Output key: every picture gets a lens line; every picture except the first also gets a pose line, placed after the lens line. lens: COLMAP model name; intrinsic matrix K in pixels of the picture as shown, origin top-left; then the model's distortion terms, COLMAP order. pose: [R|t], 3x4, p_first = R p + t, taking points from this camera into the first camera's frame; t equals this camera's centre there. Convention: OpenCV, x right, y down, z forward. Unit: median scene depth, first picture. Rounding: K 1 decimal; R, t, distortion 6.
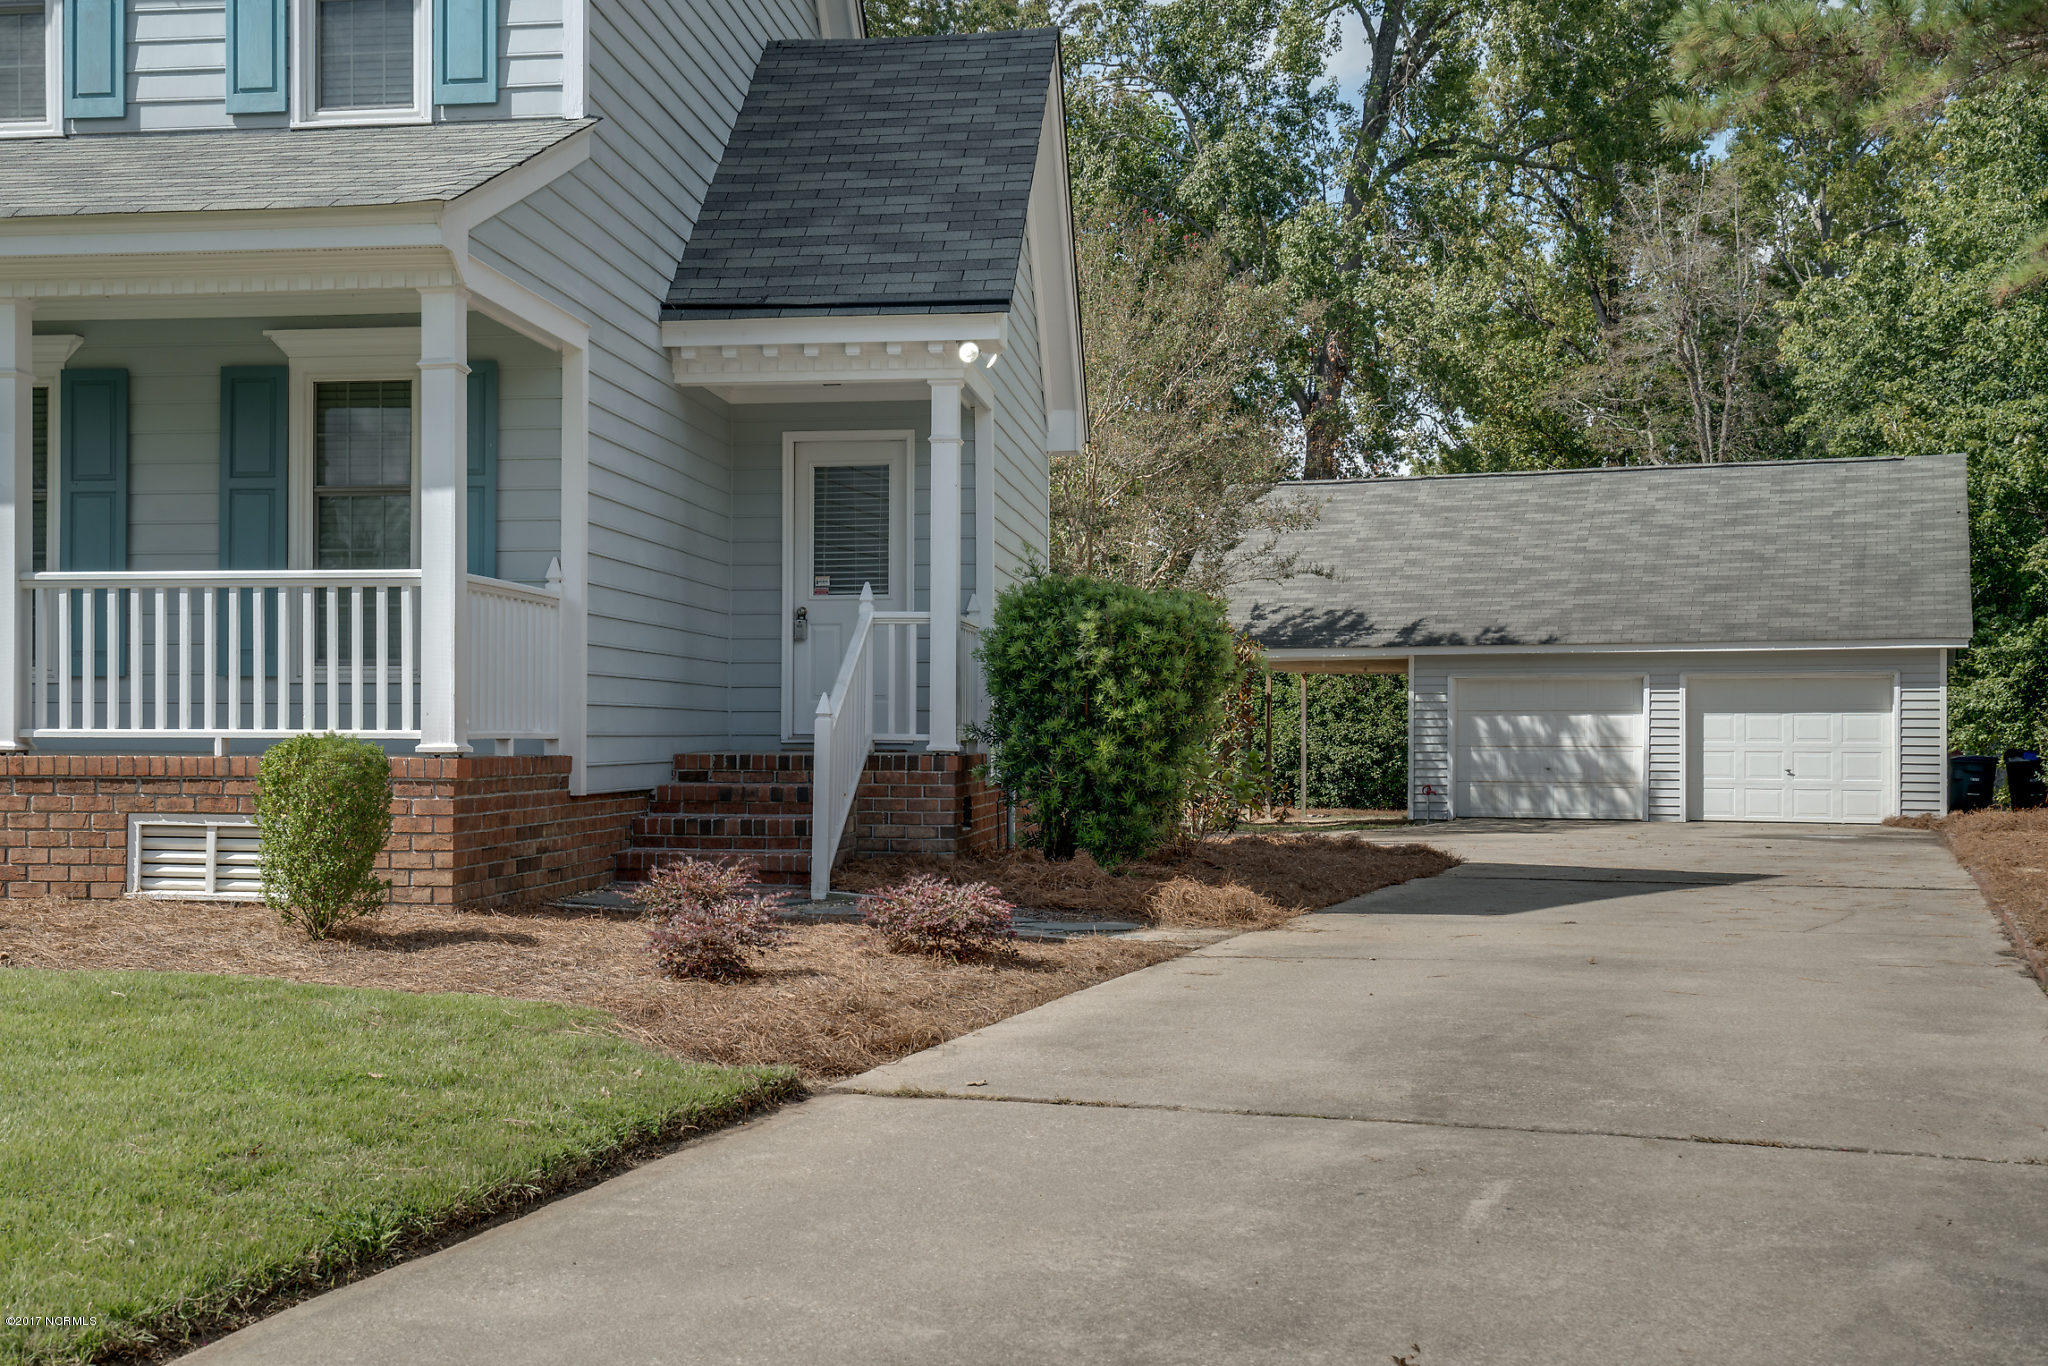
lens RADIAL K [[2272.2, 0, 875.3], [0, 2272.2, 741.0], [0, 0, 1]] dist [0.026093, 0.000000]
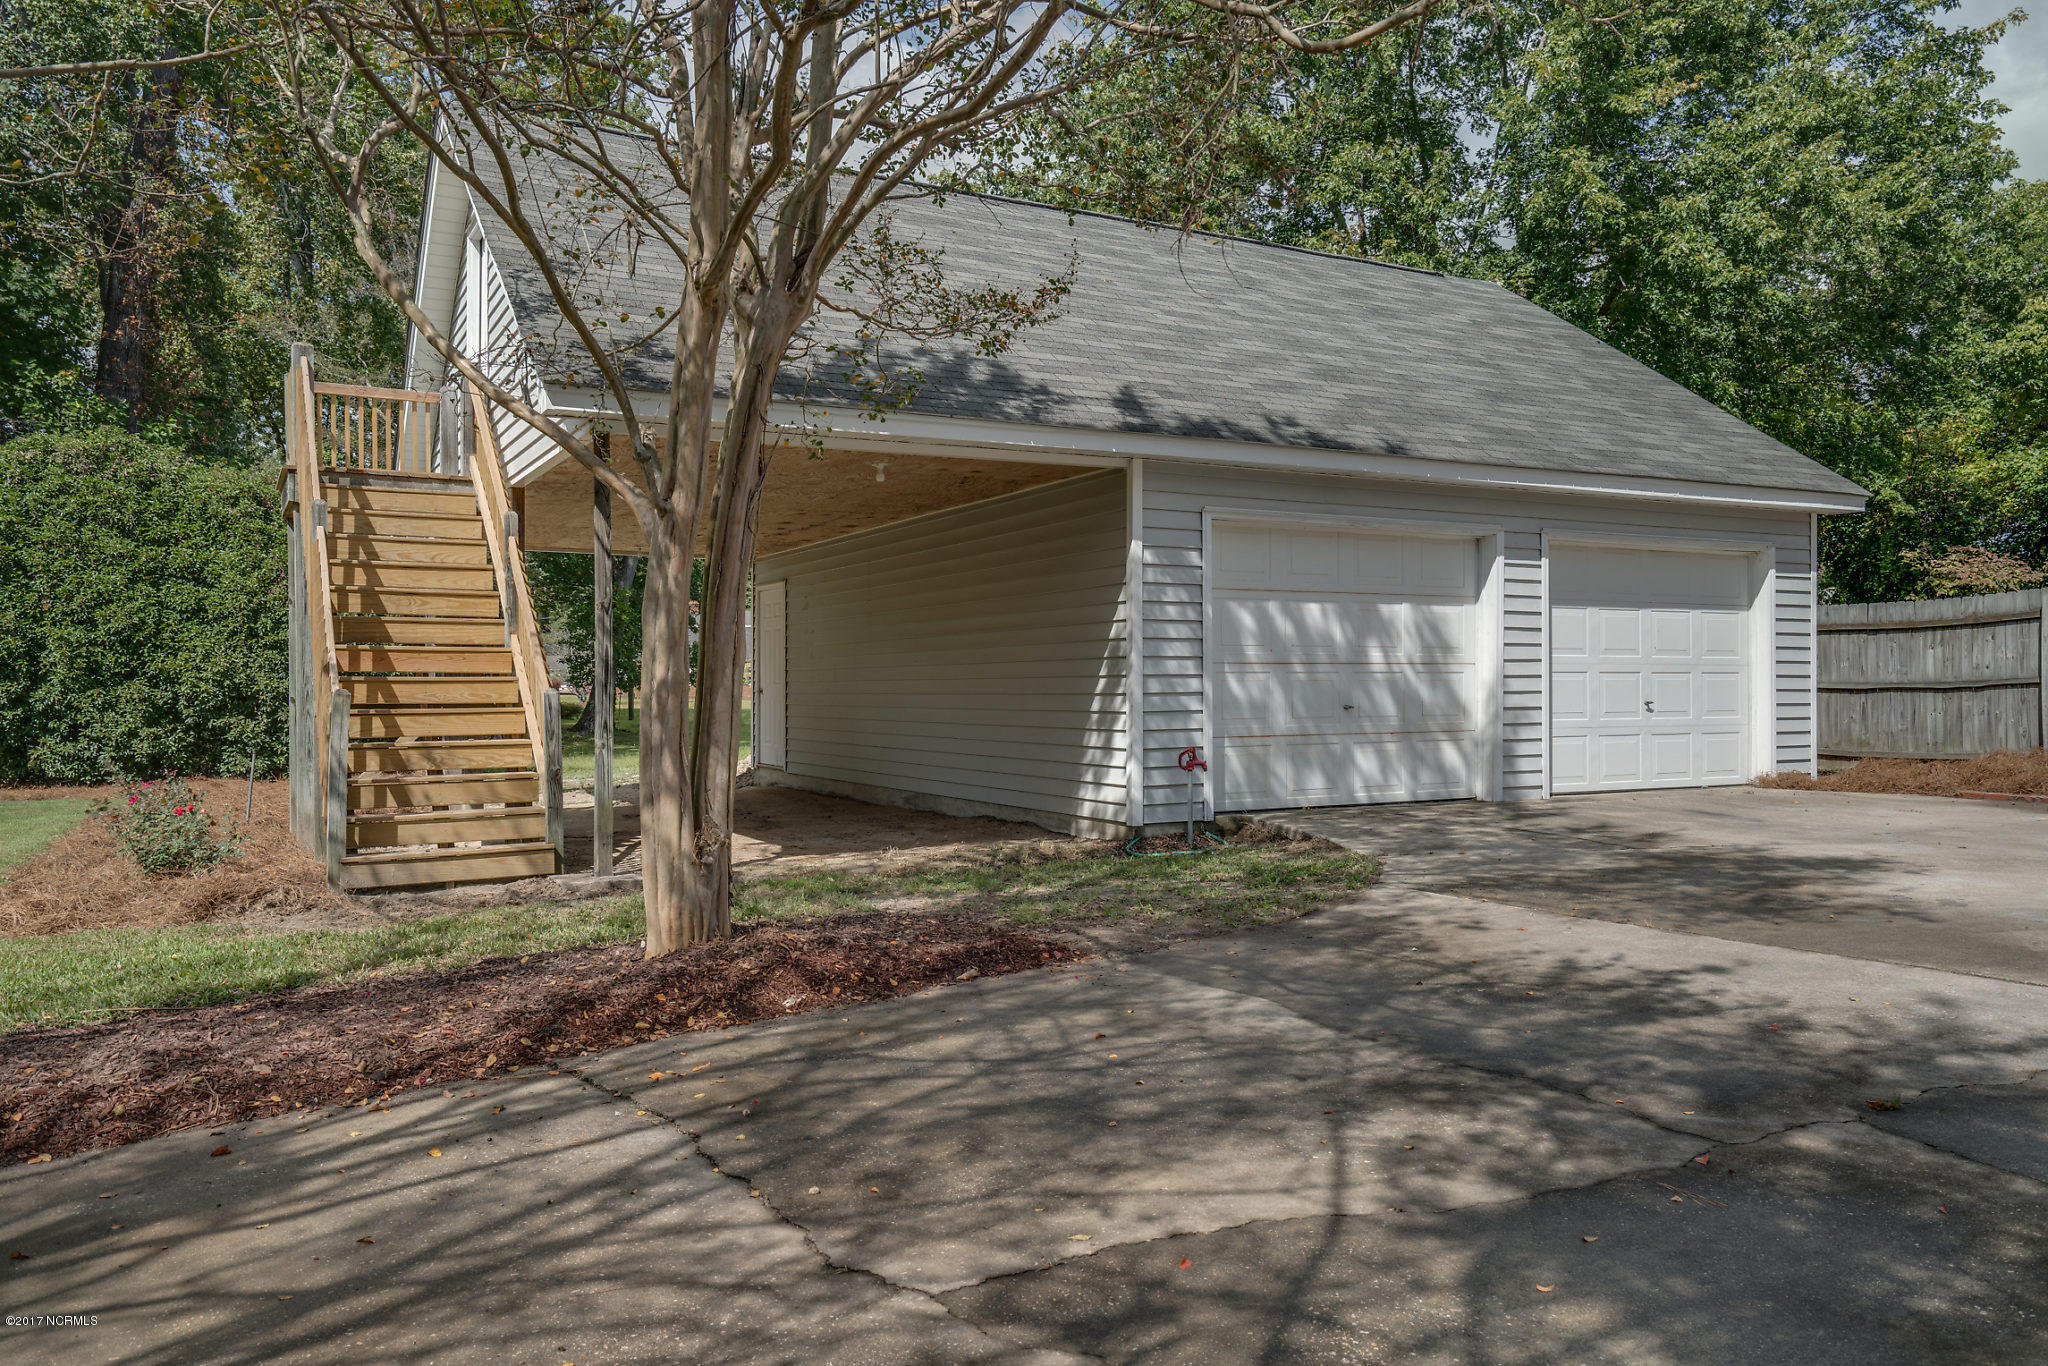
lens RADIAL K [[1498.5, 0, 1034.8], [0, 1498.5, 684.1], [0, 0, 1]] dist [-0.002656, -0.002010]
pose [[0.617494, -0.006355, 0.786550, -0.009286], [0.006455, 0.999975, 0.003011, 0.005328], [-0.786549, 0.003218, 0.617519, 0.846104]]
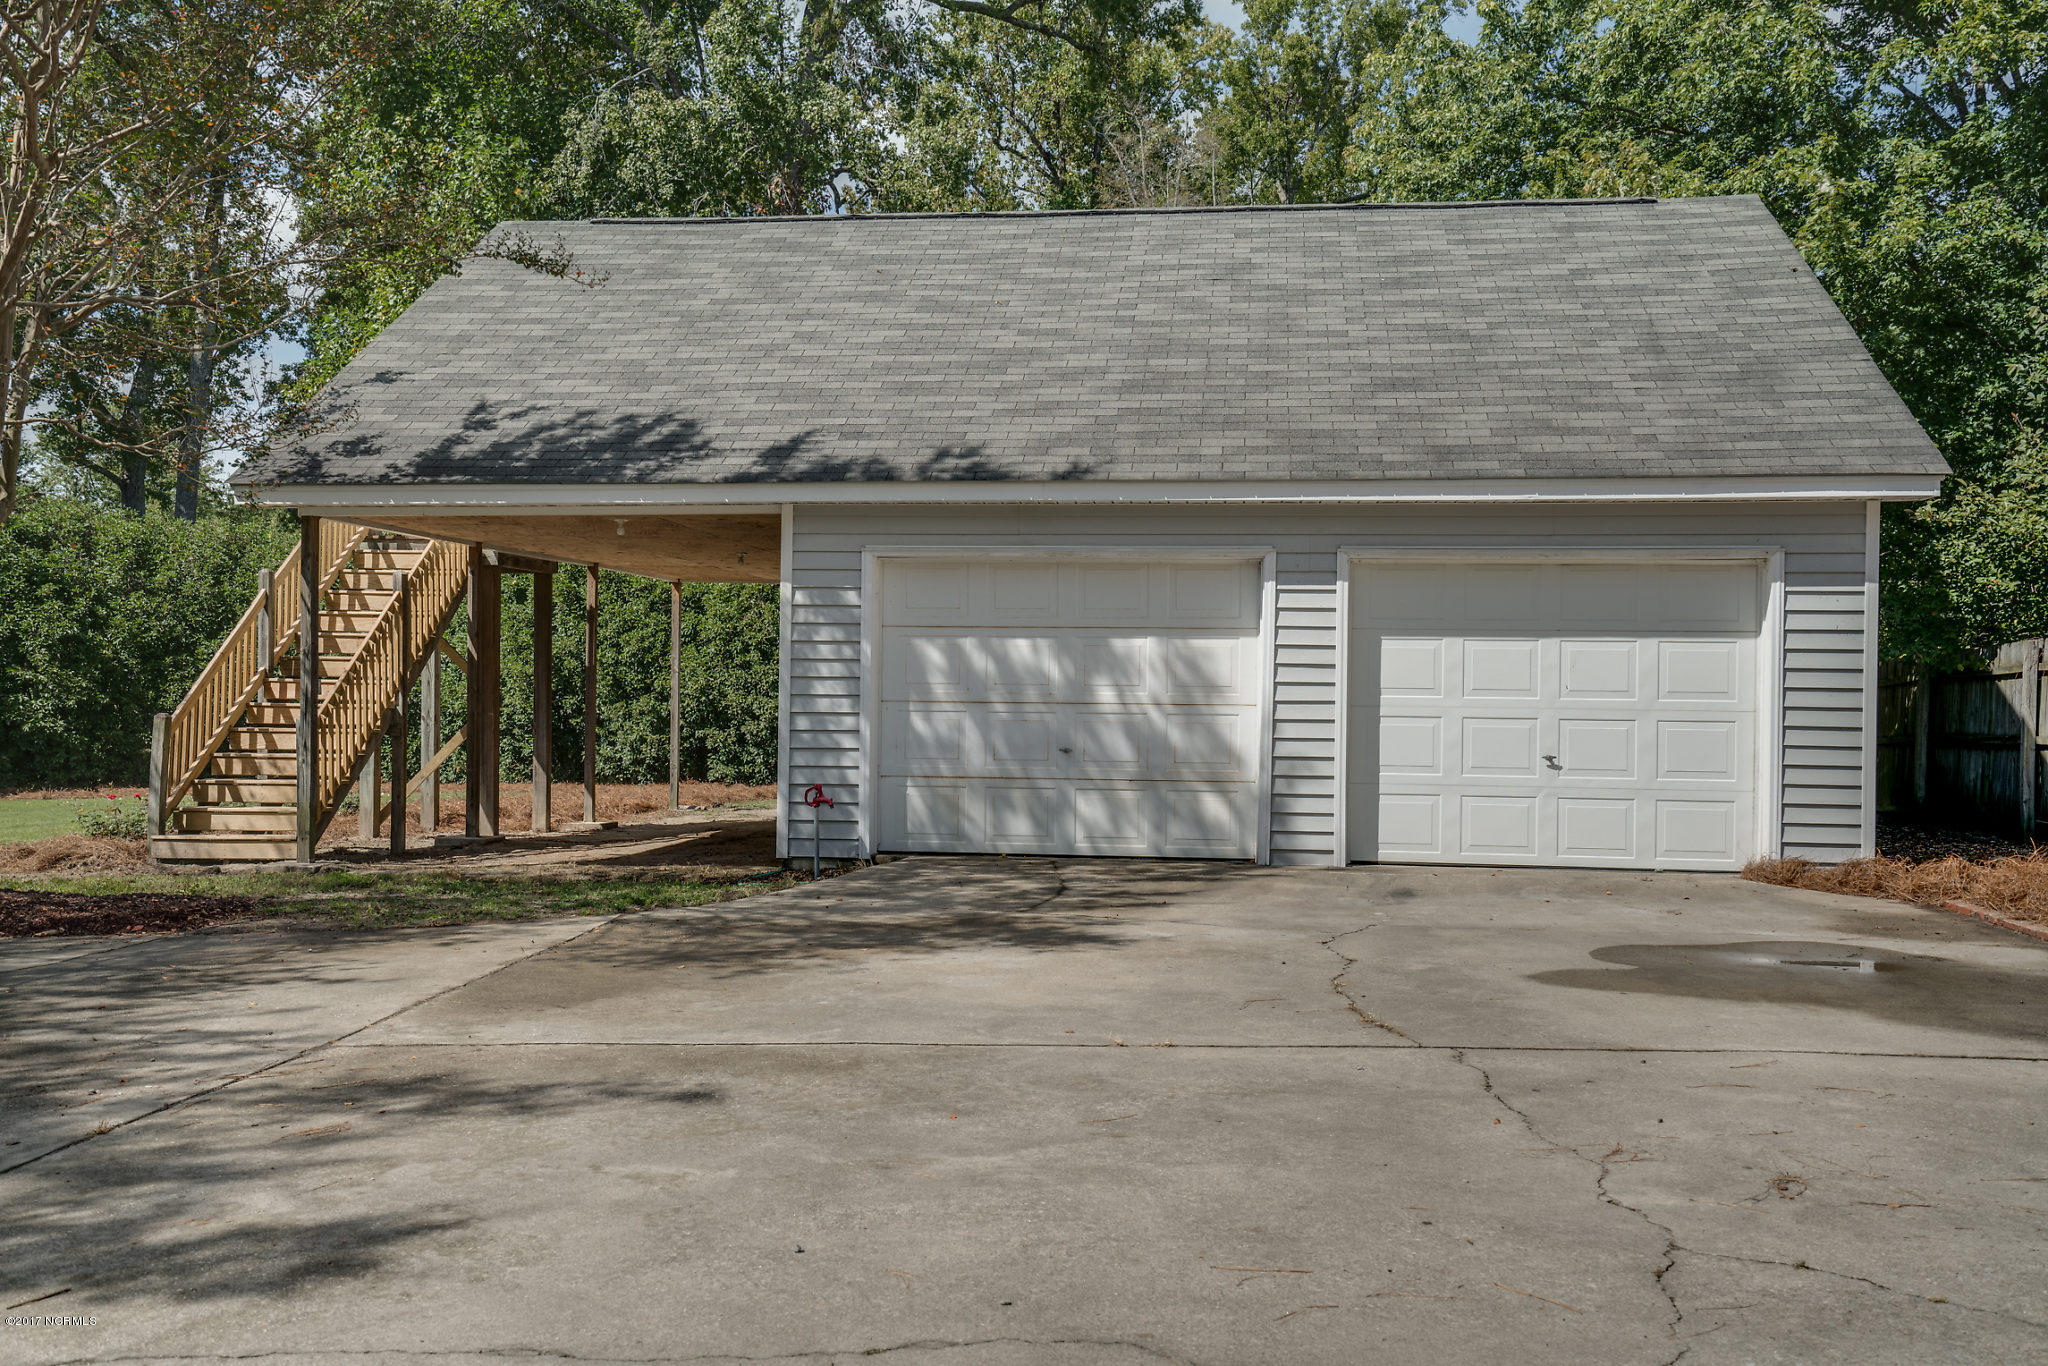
lens RADIAL K [[1770.5, 0, 1033.5], [0, 1770.5, 681.3], [0, 0, 1]] dist [0.027643, 0.000719]
pose [[0.957332, 0.008549, 0.288864, 0.182014], [-0.007275, 0.999958, -0.005486, -0.000193], [-0.288899, 0.003150, 0.957354, 0.648487]]
